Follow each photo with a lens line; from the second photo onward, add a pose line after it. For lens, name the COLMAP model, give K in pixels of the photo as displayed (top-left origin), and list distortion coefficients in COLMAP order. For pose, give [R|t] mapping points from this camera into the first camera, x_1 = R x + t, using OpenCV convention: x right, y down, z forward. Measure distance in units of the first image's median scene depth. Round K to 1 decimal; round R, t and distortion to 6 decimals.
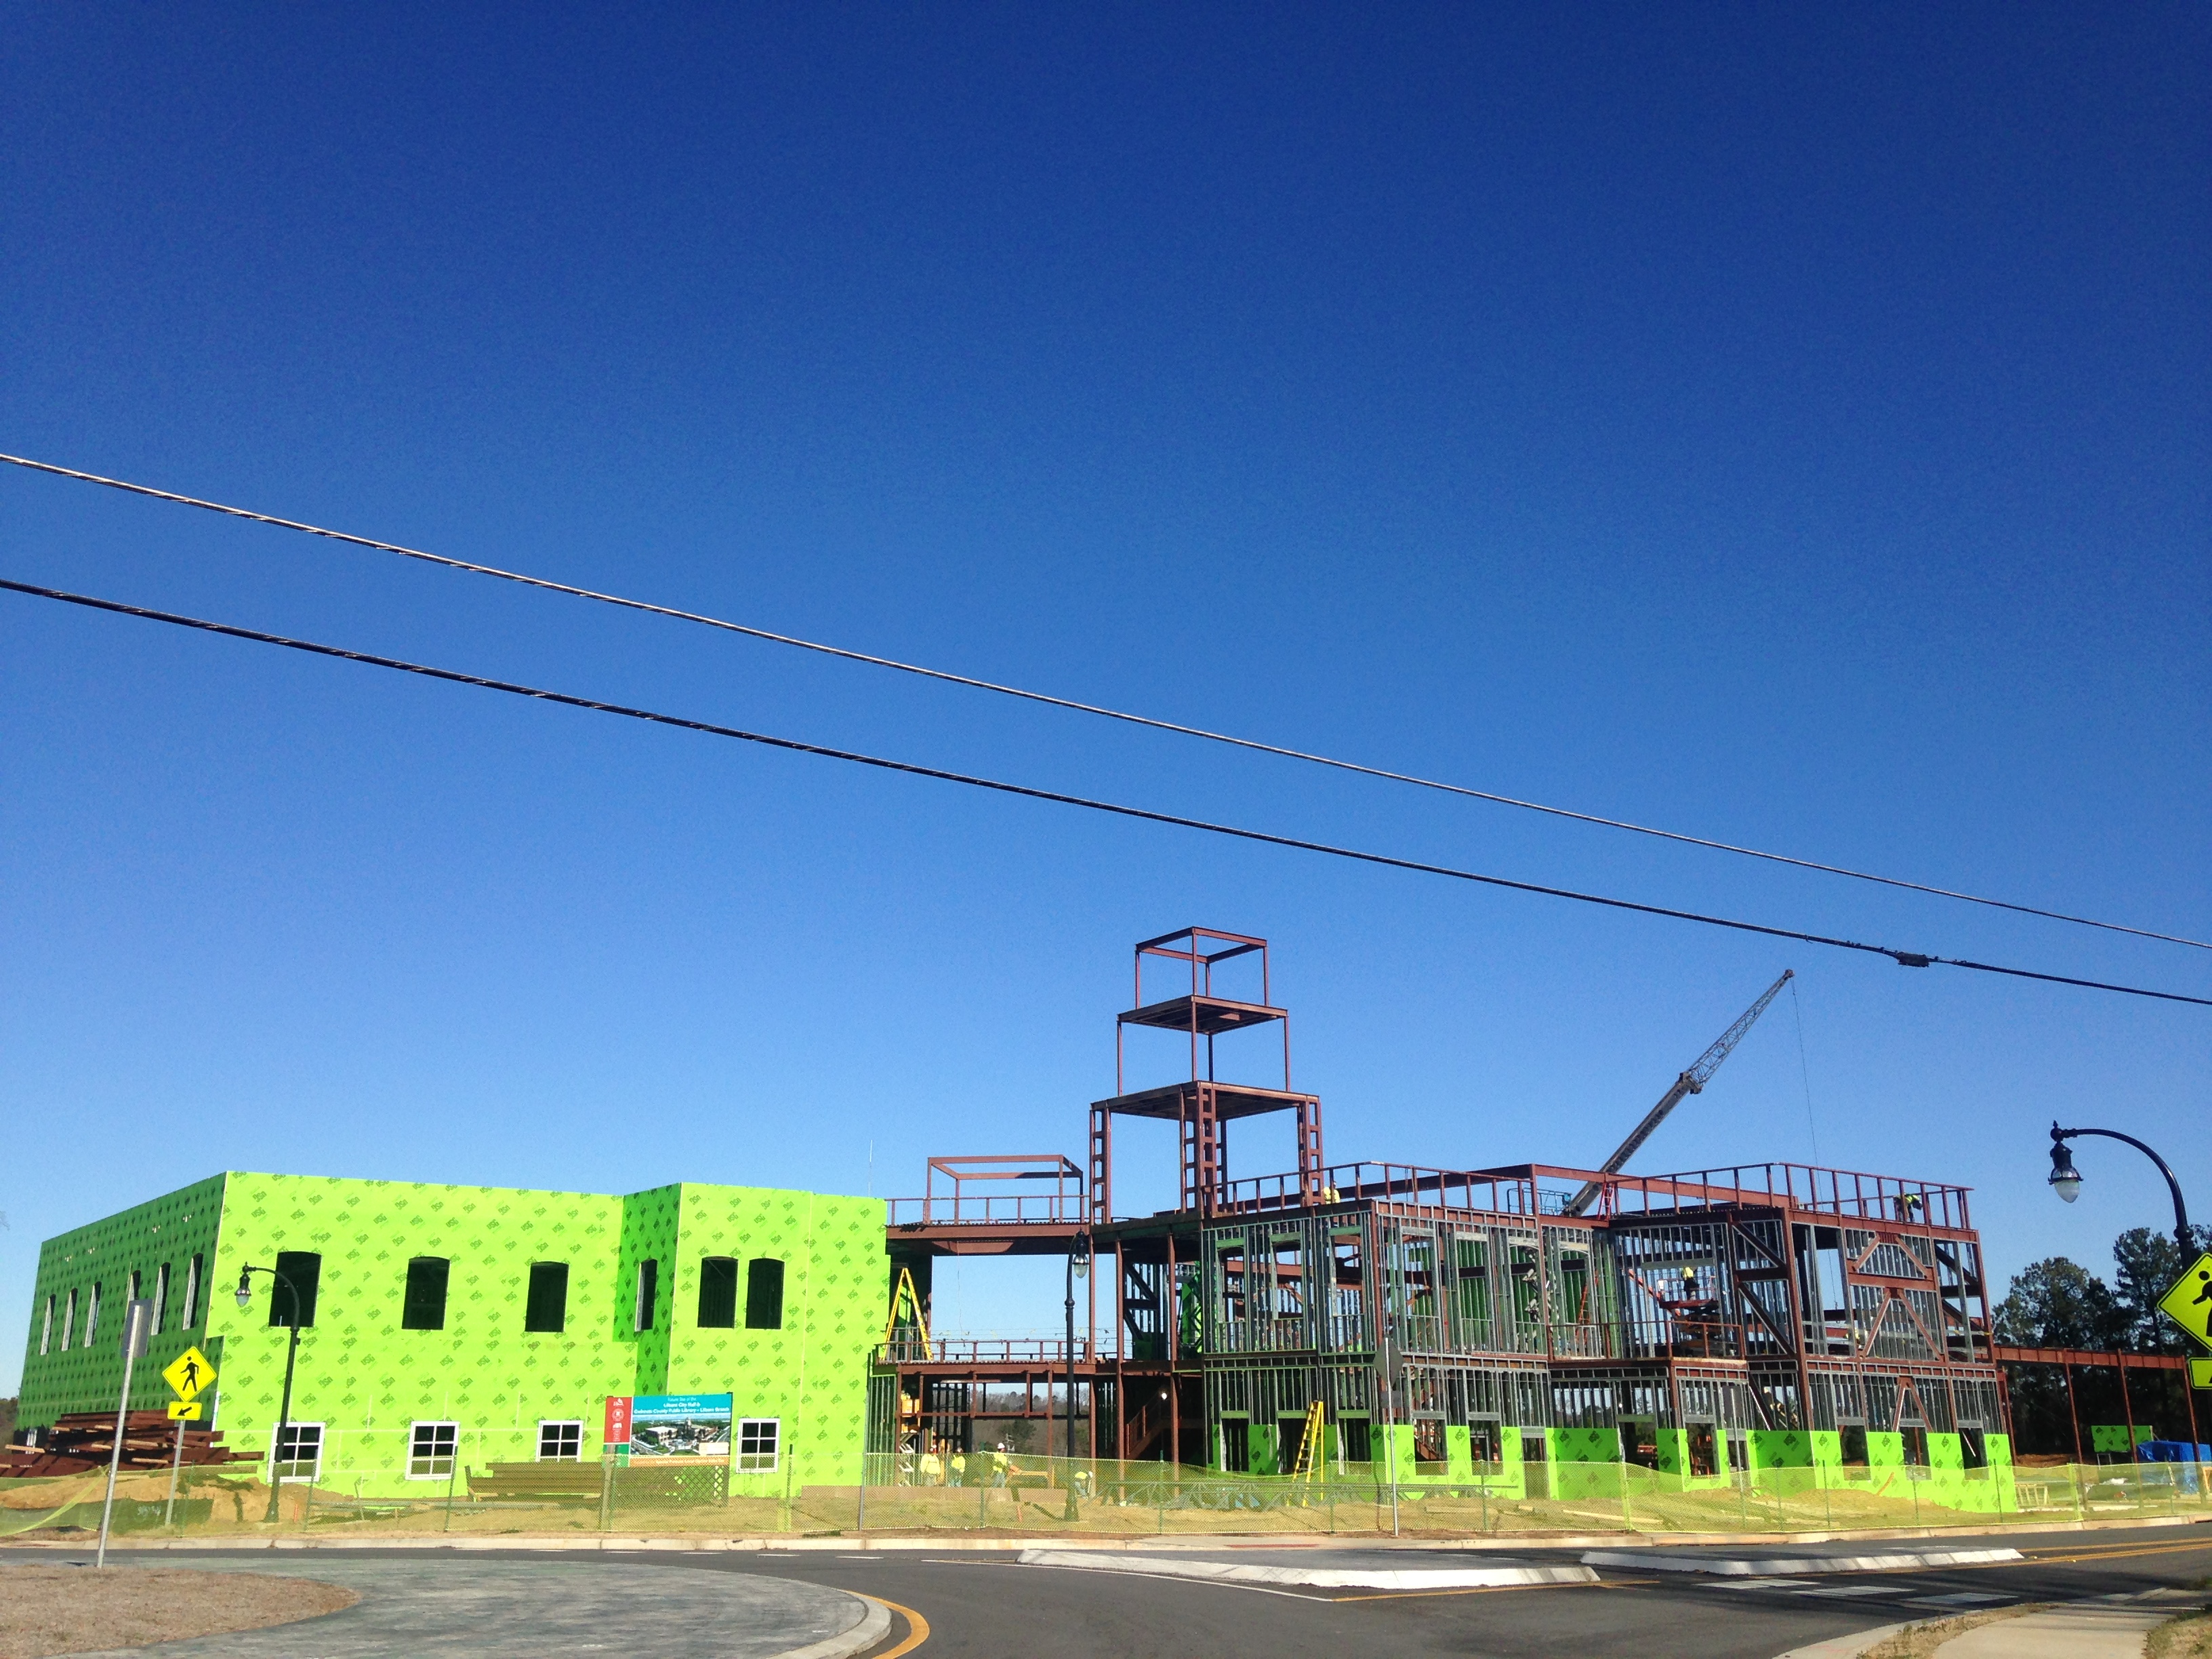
lens RADIAL K [[2092.6, 0, 1106.0], [0, 2092.6, 829.5], [0, 0, 1]] dist [0.165634, -0.312938]
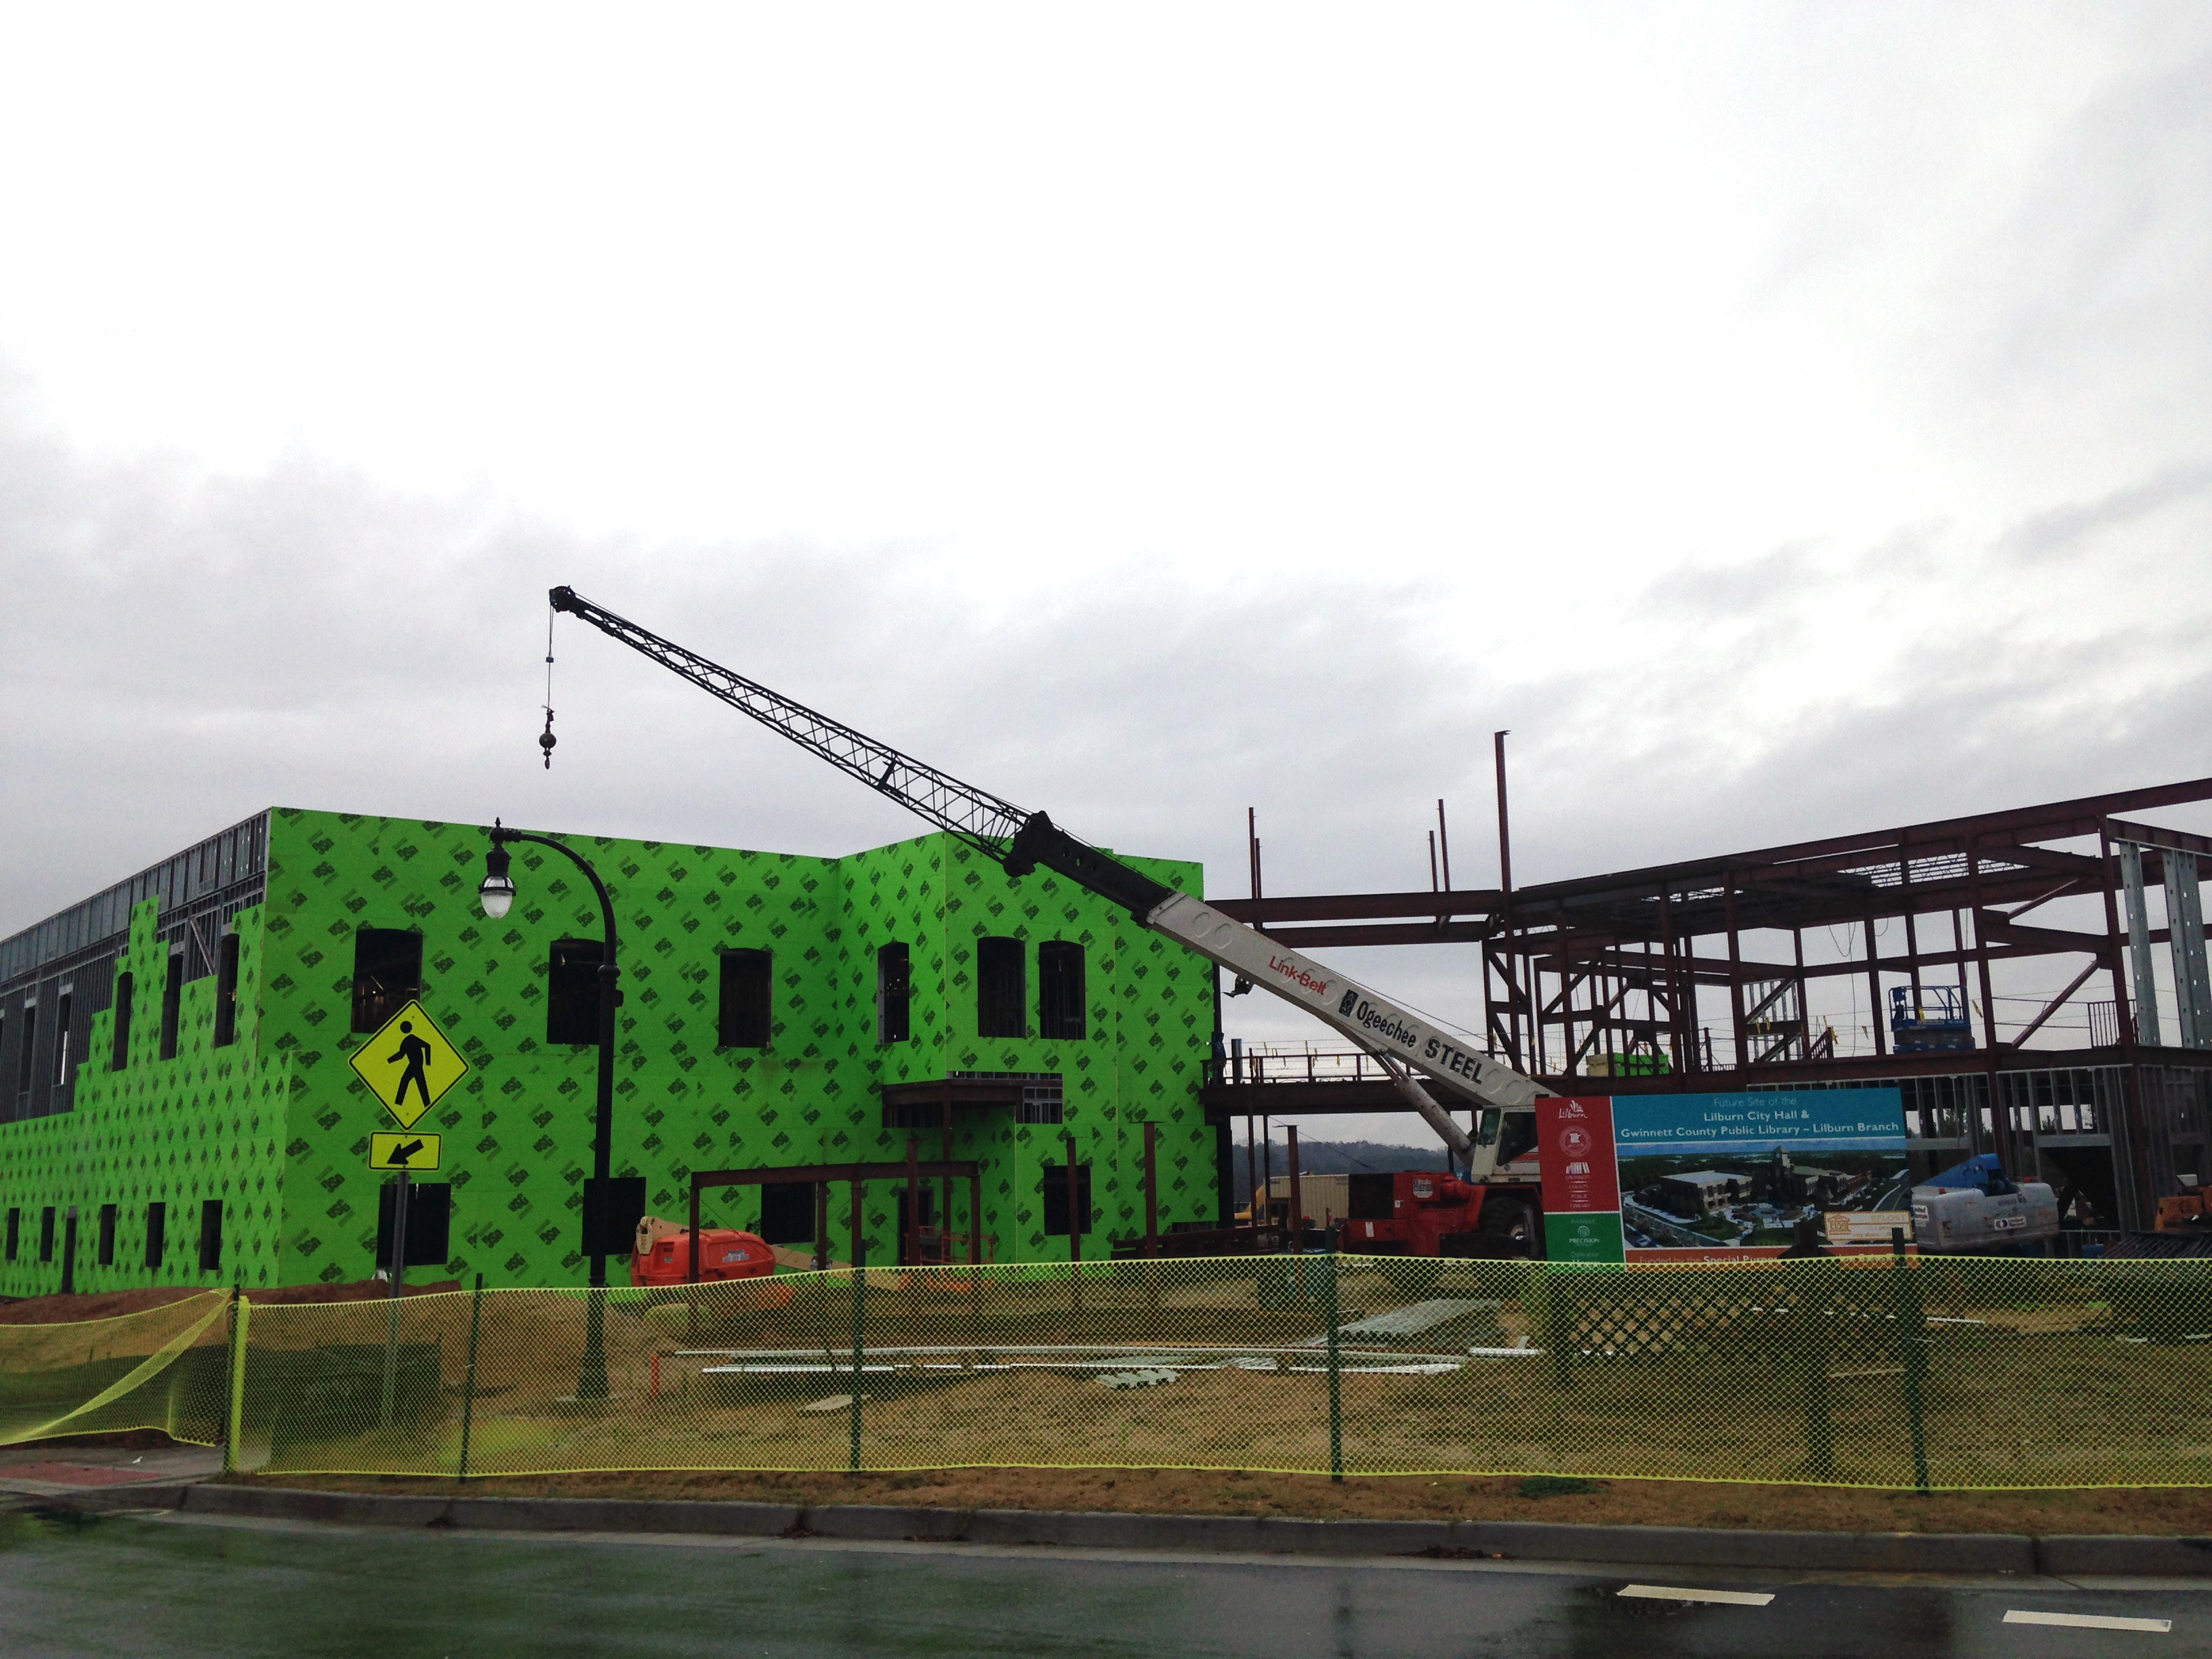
lens RADIAL K [[2055.6, 0, 1115.3], [0, 2055.6, 891.6], [0, 0, 1]] dist [0.128146, -0.006805]
pose [[0.998889, -0.015726, 0.044431, -0.174679], [0.009359, 0.990100, 0.140051, 0.093812], [-0.046193, -0.139480, 0.989147, 0.338584]]
